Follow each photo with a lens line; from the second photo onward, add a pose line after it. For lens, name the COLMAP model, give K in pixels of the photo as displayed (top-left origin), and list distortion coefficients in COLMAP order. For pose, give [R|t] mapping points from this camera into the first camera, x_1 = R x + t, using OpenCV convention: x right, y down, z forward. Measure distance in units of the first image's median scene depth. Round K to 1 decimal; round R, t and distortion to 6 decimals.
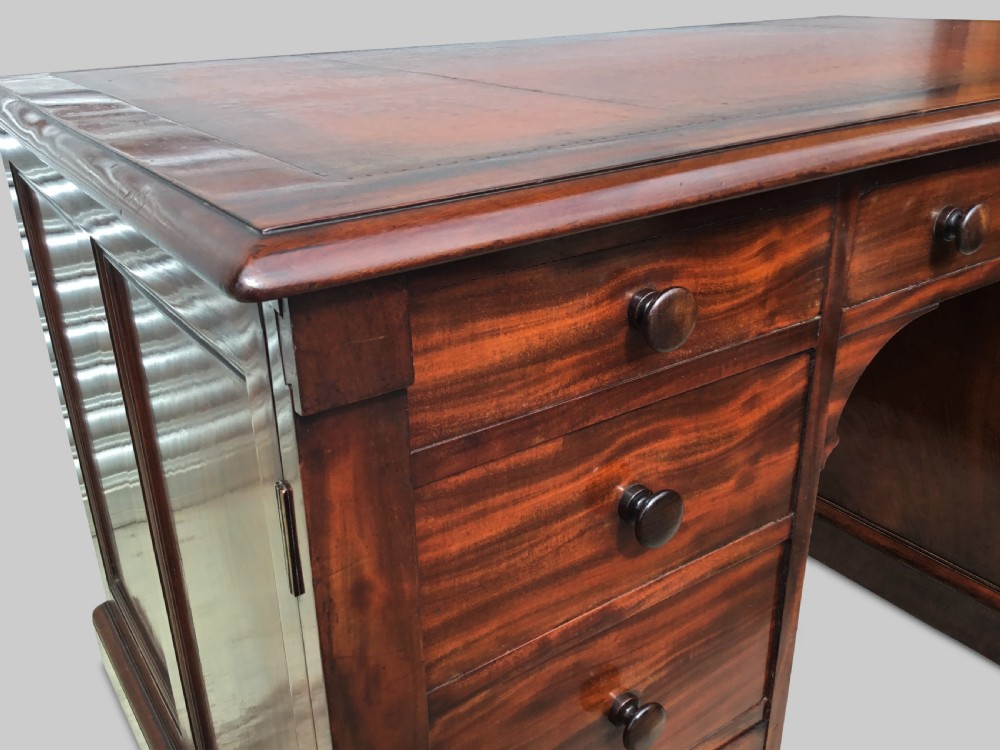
lens RADIAL K [[918.2, 0, 496.9], [0, 918.2, 390.8], [0, 0, 1]] dist [0.129047, -0.286730]
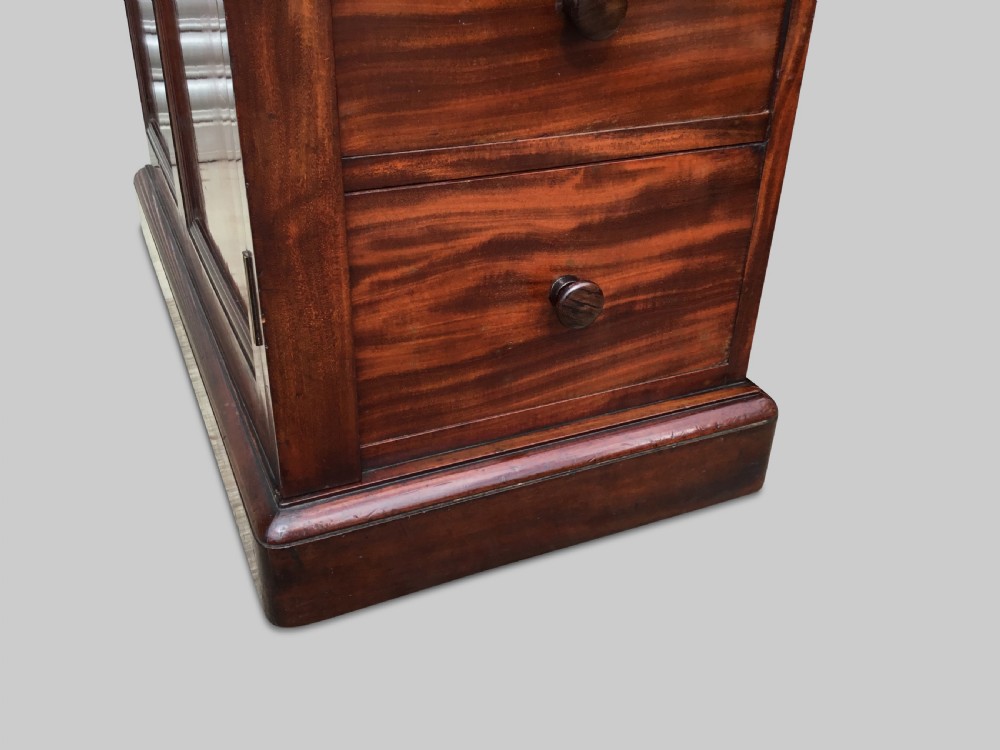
lens RADIAL K [[918.2, 0, 496.9], [0, 918.2, 390.8], [0, 0, 1]] dist [0.129047, -0.286730]
pose [[0.982997, 0.129814, -0.129864, 0.237914], [-0.115320, 0.986819, 0.113530, 0.666748], [0.142890, -0.096624, 0.985011, 0.089428]]
